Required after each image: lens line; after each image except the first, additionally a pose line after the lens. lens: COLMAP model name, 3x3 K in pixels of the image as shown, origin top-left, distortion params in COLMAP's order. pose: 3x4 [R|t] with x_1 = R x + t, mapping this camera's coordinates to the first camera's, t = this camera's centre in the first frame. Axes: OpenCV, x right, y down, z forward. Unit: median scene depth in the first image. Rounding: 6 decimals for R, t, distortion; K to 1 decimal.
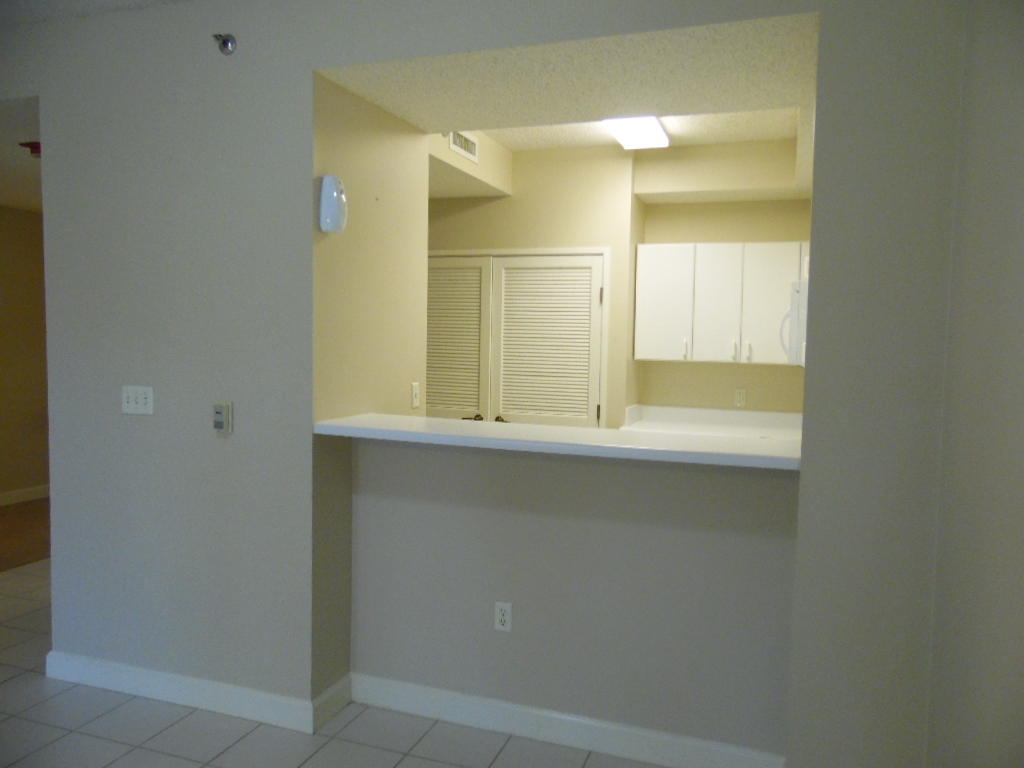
lens RADIAL K [[772.4, 0, 512.0], [0, 772.4, 384.0], [0, 0, 1]] dist [0.005920, 0.003497]
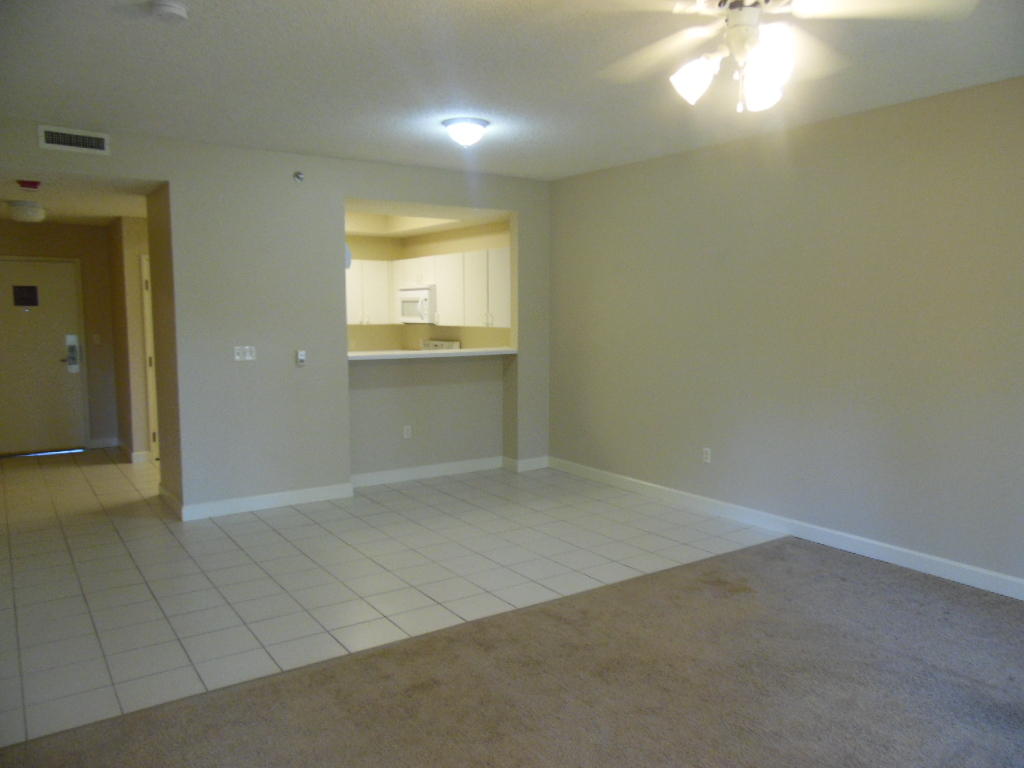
lens RADIAL K [[772.4, 0, 512.0], [0, 772.4, 384.0], [0, 0, 1]] dist [0.005920, 0.003497]
pose [[0.597512, -0.098677, 0.795765, -0.988729], [0.062957, 0.995109, 0.076124, -0.004120], [-0.799384, 0.004614, 0.600802, -0.401010]]
